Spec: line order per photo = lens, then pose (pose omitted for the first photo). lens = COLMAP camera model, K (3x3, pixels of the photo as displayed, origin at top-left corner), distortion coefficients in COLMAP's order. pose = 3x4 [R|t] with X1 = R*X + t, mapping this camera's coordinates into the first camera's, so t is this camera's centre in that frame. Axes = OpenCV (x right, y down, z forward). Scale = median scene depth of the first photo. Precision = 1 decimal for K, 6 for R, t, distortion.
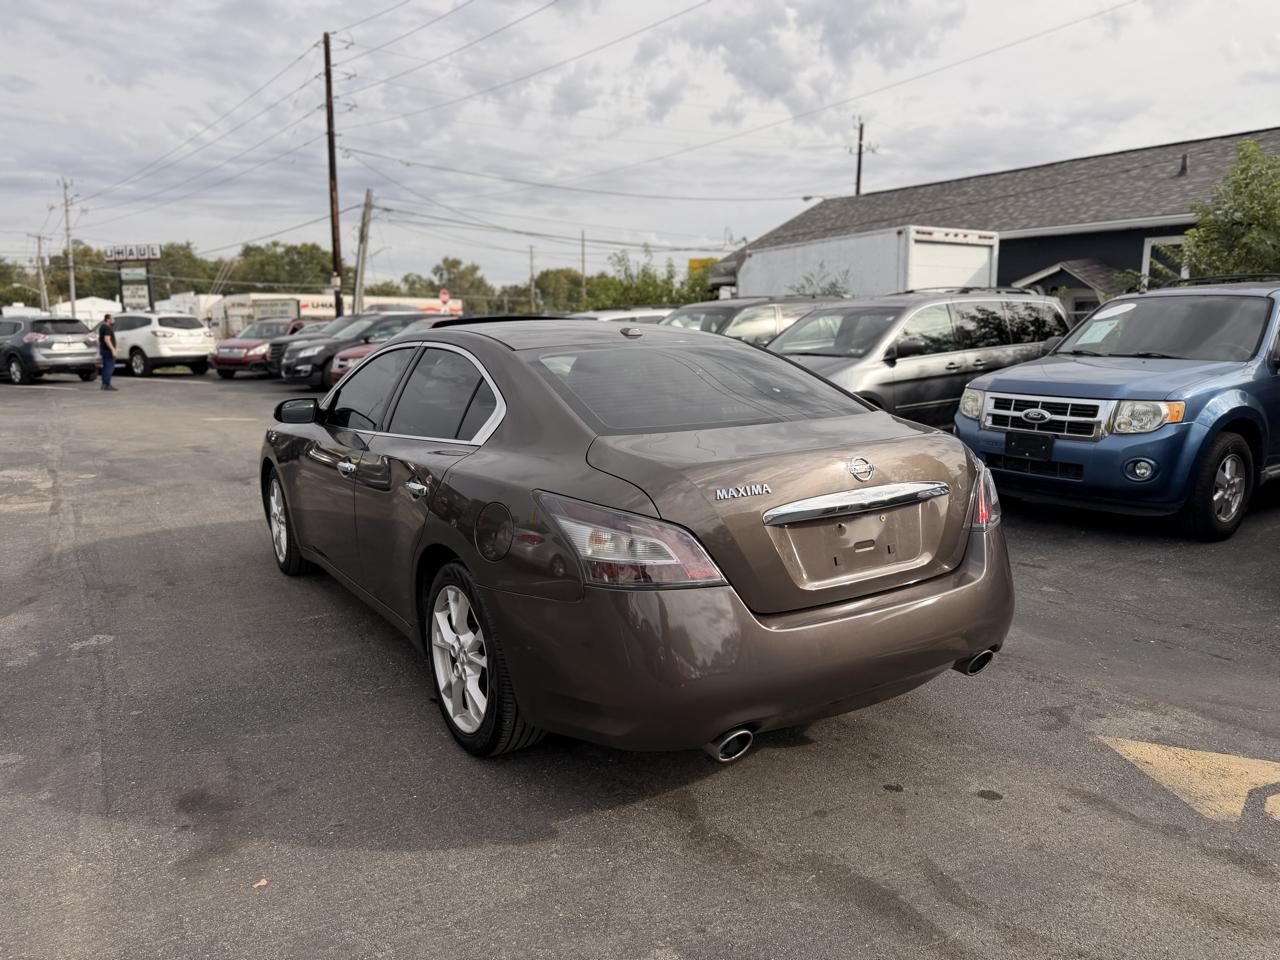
lens RADIAL K [[907.0, 0, 644.8], [0, 907.0, 492.5], [0, 0, 1]] dist [0.022818, -0.031139]
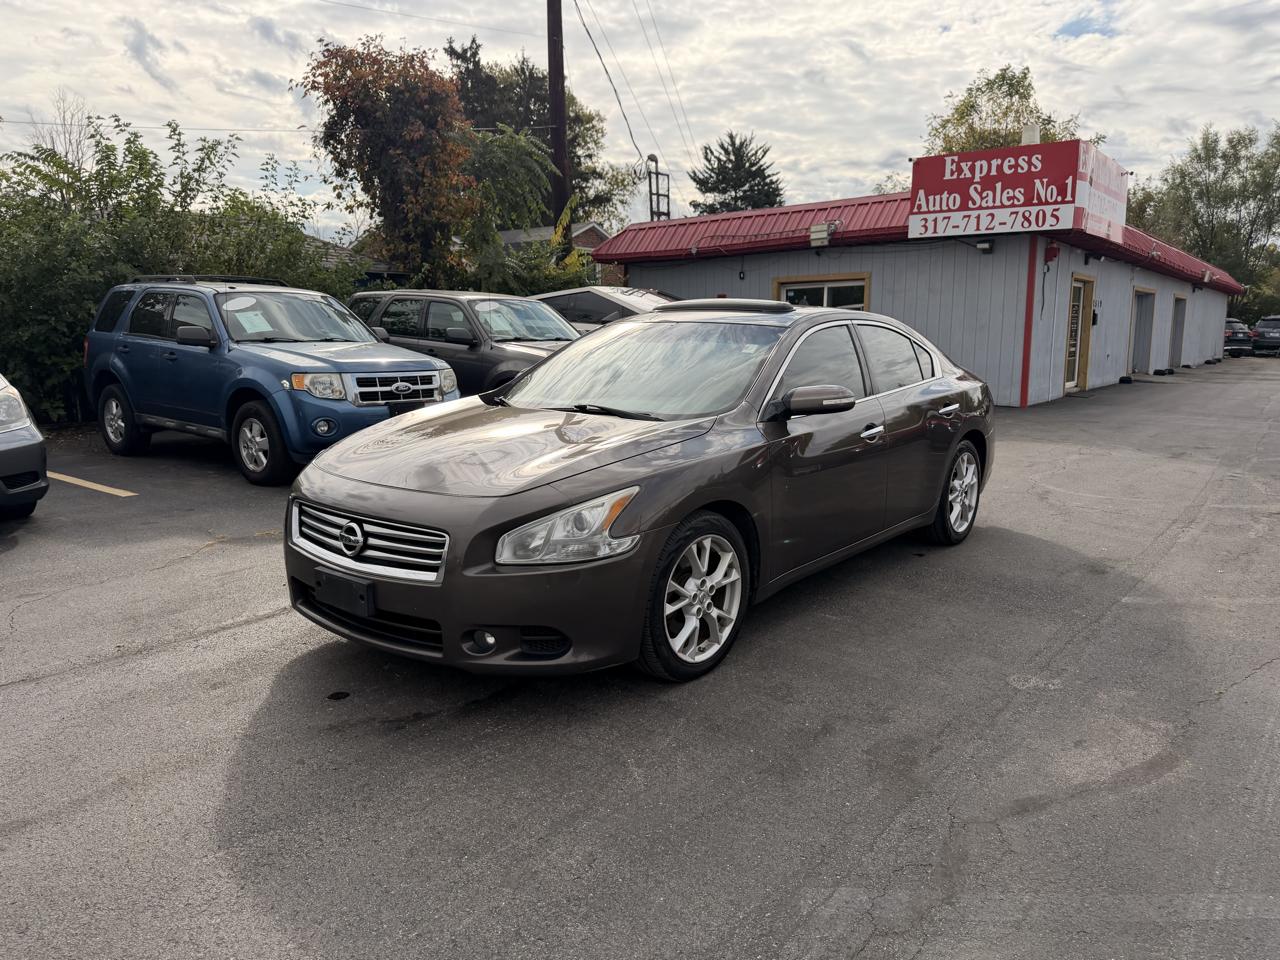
lens RADIAL K [[907.0, 0, 644.4], [0, 907.0, 490.8], [0, 0, 1]] dist [0.022818, -0.031139]
pose [[-0.312294, -0.164094, 0.935706, -0.283027], [0.171240, 0.959111, 0.225350, -0.056587], [-0.934424, 0.230606, -0.271425, 0.345761]]
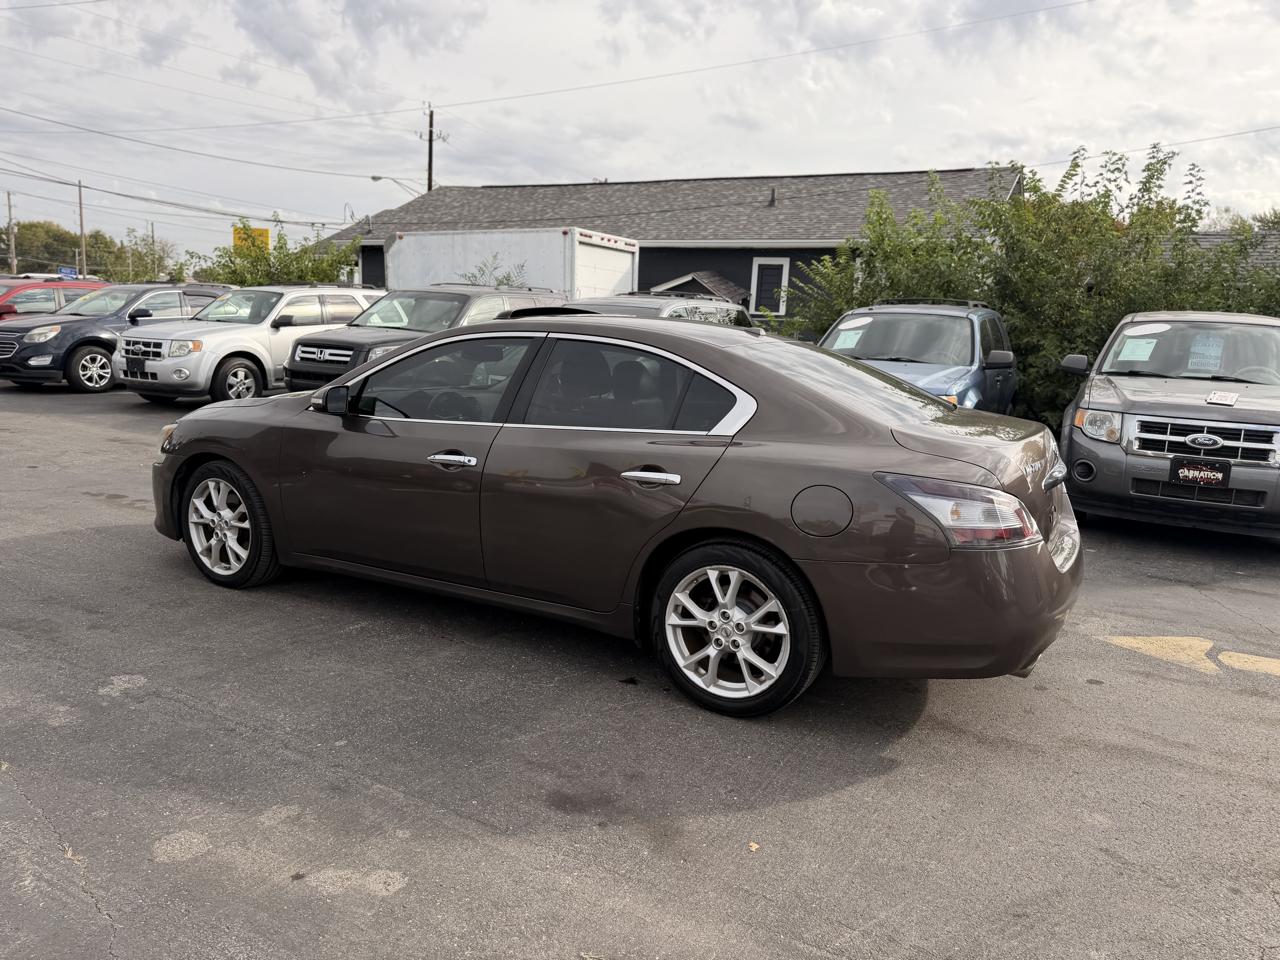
lens RADIAL K [[907.0, 0, 646.5], [0, 907.0, 486.8], [0, 0, 1]] dist [0.022818, -0.031139]
pose [[0.878848, -0.039050, 0.475501, -0.131480], [0.035076, 0.999236, 0.017230, -0.002134], [-0.475810, 0.001536, 0.879547, 0.015172]]
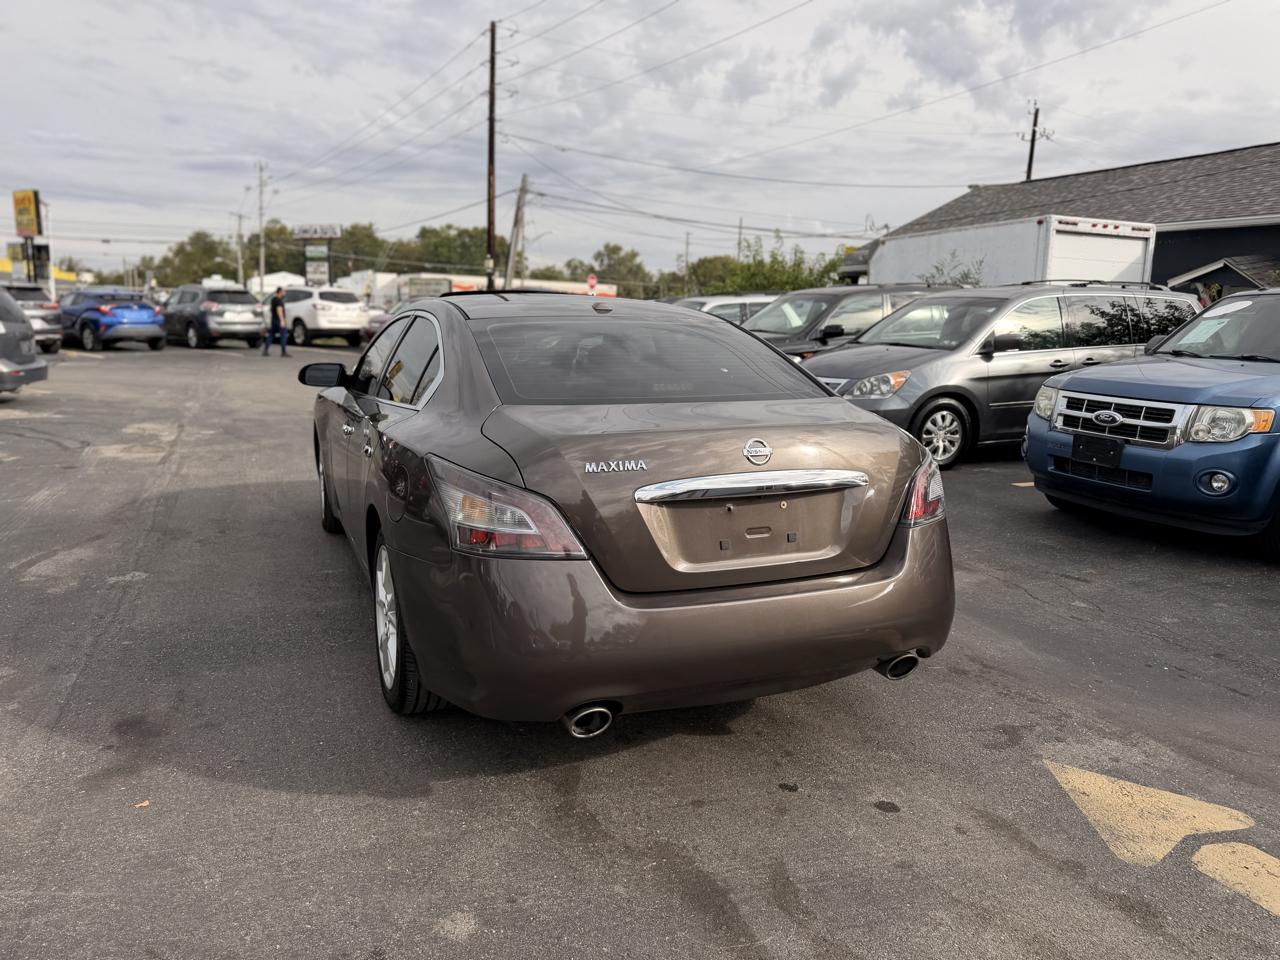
lens RADIAL K [[907.0, 0, 646.5], [0, 907.0, 490.6], [0, 0, 1]] dist [0.022818, -0.031139]
pose [[0.985308, 0.063369, -0.158594, 0.039448], [-0.061647, 0.997974, 0.015758, 0.001045], [0.159271, -0.005750, 0.987218, 0.005072]]
